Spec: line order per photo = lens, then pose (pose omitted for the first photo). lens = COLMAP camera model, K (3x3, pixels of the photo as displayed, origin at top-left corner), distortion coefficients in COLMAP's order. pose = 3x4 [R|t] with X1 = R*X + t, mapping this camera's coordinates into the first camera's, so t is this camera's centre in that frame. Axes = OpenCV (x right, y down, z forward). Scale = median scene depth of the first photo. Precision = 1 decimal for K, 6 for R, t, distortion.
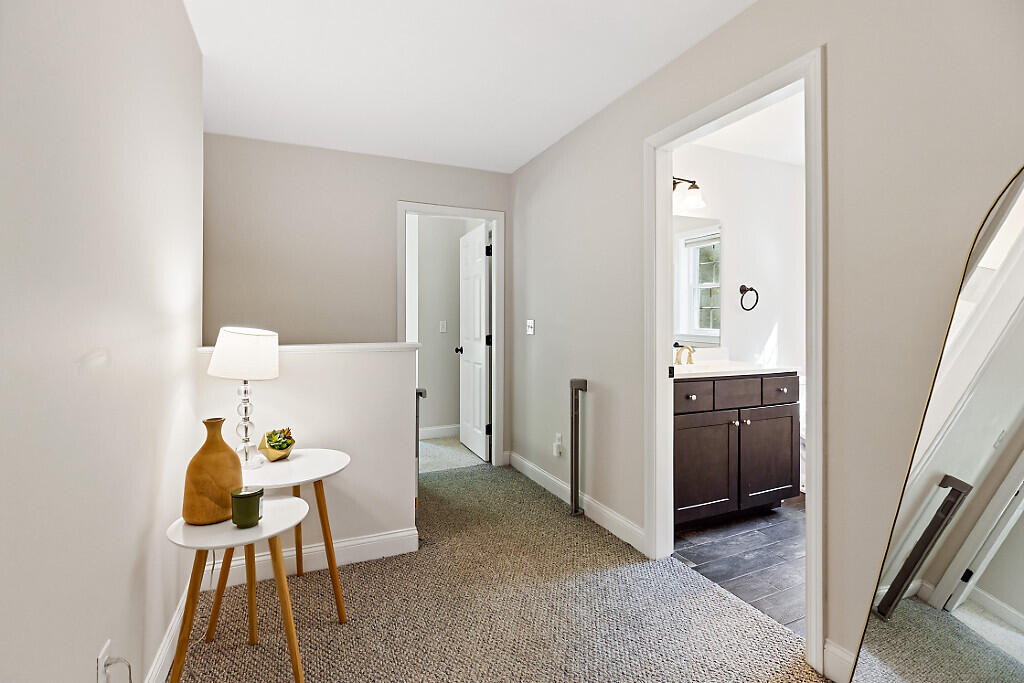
lens RADIAL K [[465.7, 0, 514.4], [0, 465.7, 319.5], [0, 0, 1]] dist [-0.001025, -0.000999]
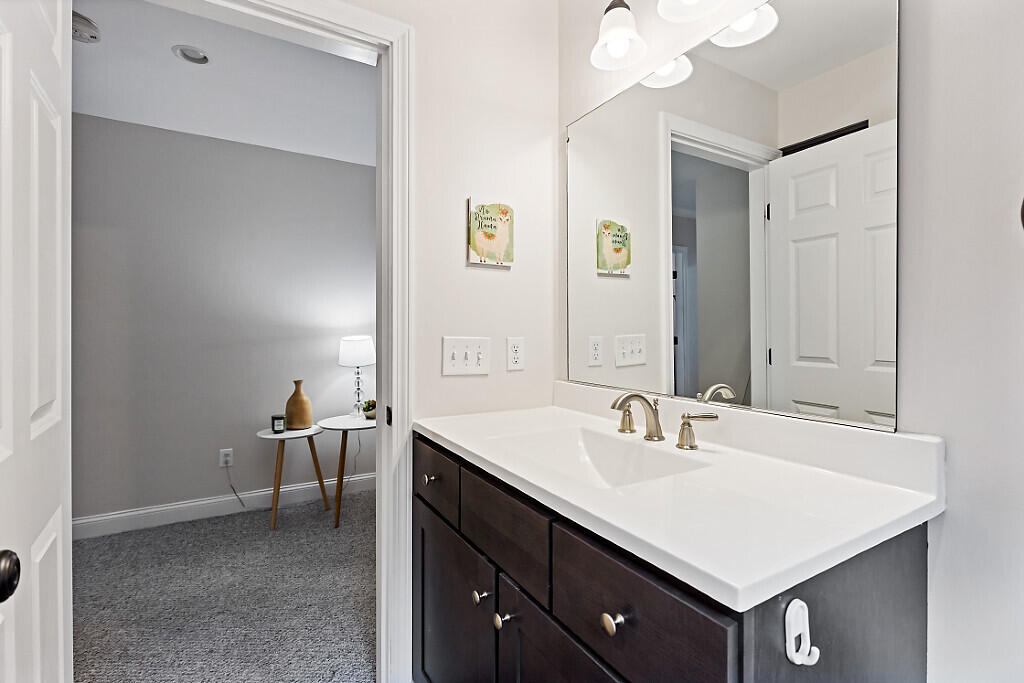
lens RADIAL K [[465.7, 0, 510.9], [0, 465.7, 338.9], [0, 0, 1]] dist [-0.001025, -0.000999]
pose [[0.104452, 0.010502, -0.994474, 0.789577], [0.000907, 0.999943, 0.010655, 0.008126], [0.994529, -0.002015, 0.104437, 0.915558]]
